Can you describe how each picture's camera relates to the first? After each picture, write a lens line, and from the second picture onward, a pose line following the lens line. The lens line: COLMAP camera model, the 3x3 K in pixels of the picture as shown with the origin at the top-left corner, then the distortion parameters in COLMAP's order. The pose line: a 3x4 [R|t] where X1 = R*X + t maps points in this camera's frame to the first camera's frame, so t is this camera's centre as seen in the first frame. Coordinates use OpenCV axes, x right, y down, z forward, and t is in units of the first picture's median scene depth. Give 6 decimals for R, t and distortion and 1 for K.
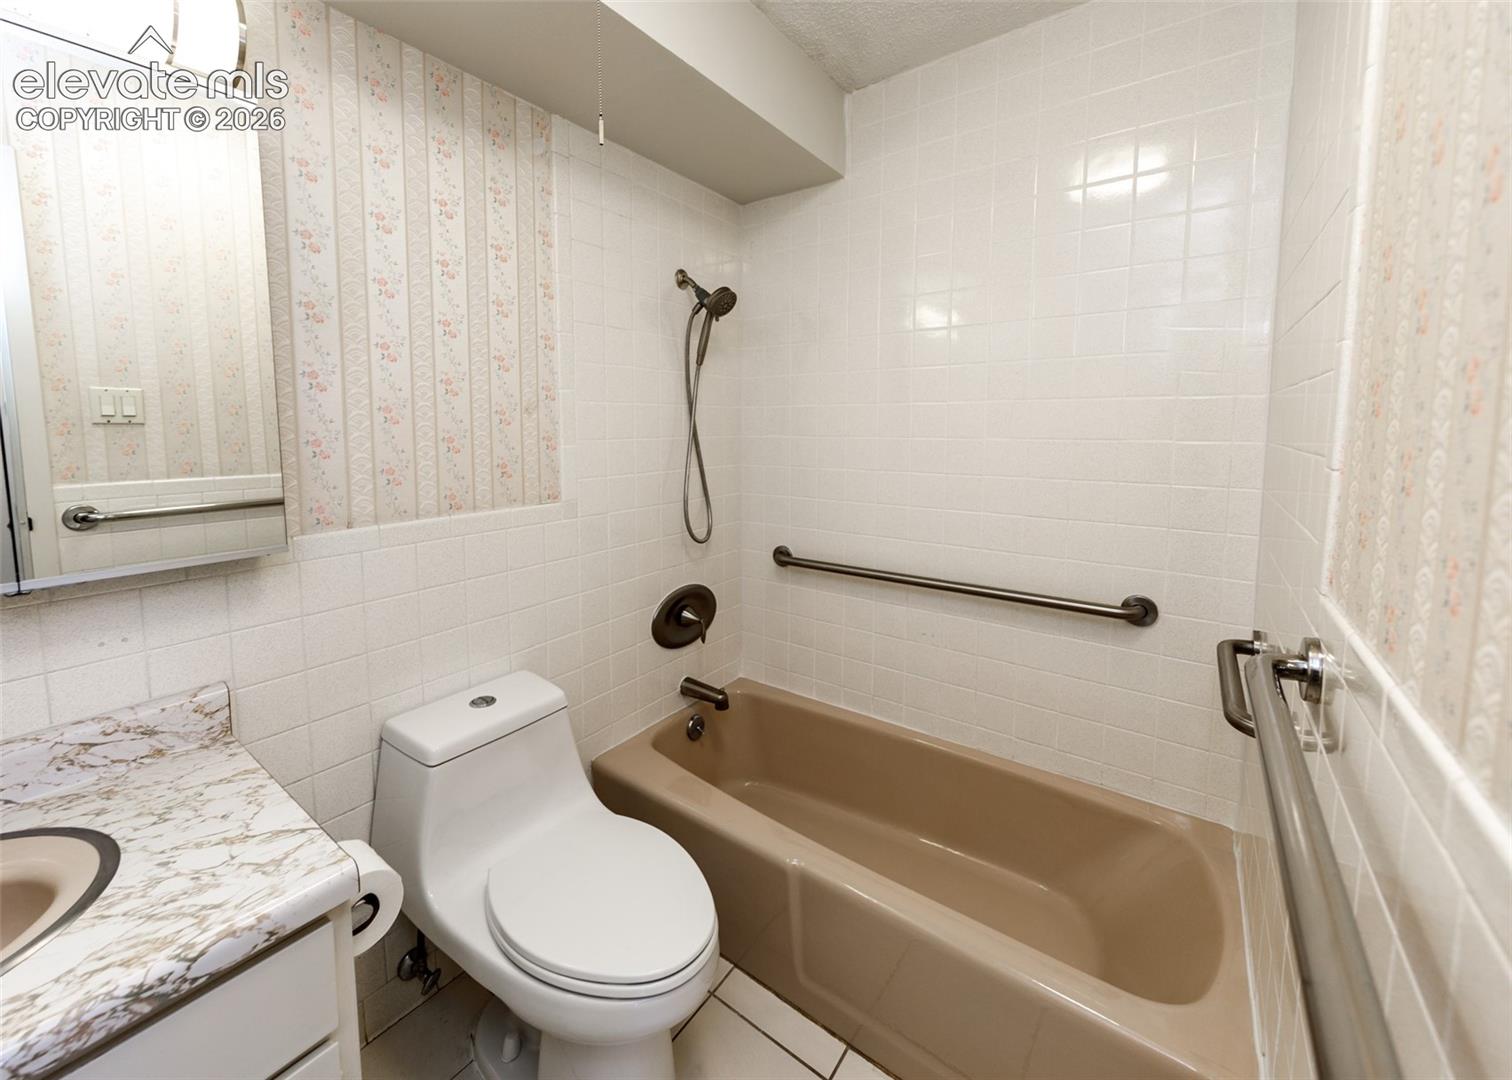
lens RADIAL K [[601.7, 0, 750.1], [0, 601.7, 467.3], [0, 0, 1]] dist [0.008037, -0.001151]
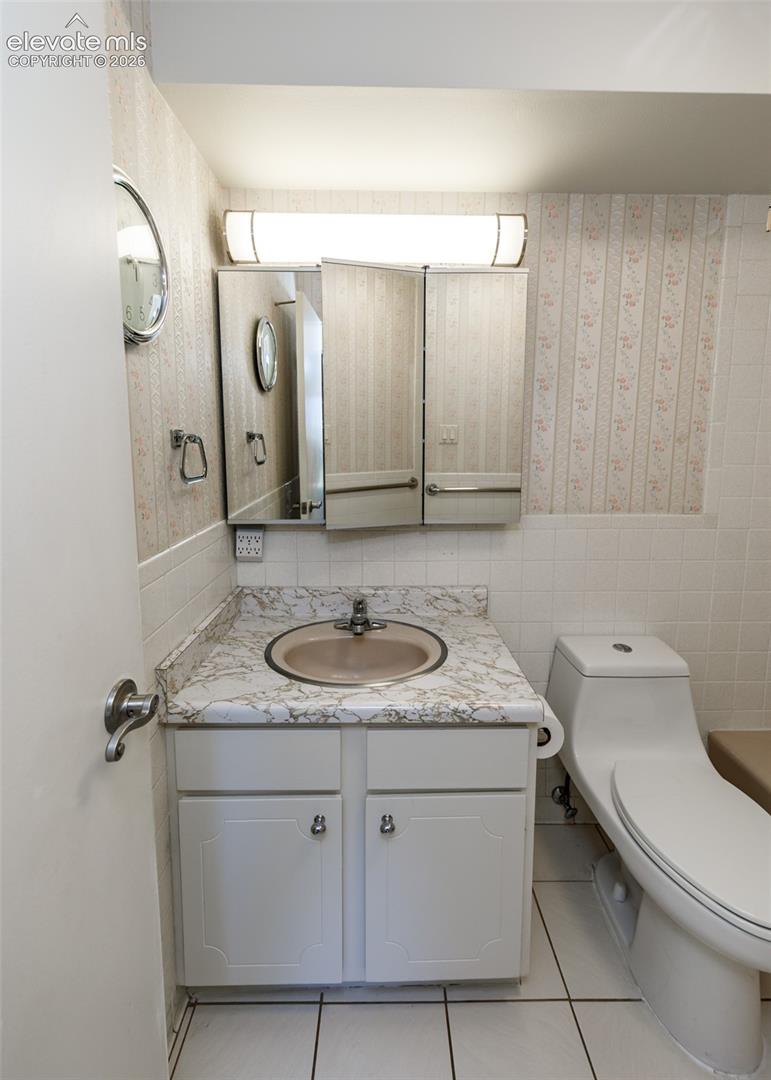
lens RADIAL K [[455.6, 0, 387.7], [0, 455.6, 491.1], [0, 0, 1]] dist [0.003103, -0.000539]
pose [[0.603865, 0.093020, -0.791640, 0.043738], [-0.062216, 0.995638, 0.069532, -0.019760], [0.794655, 0.007265, 0.607018, -0.105821]]
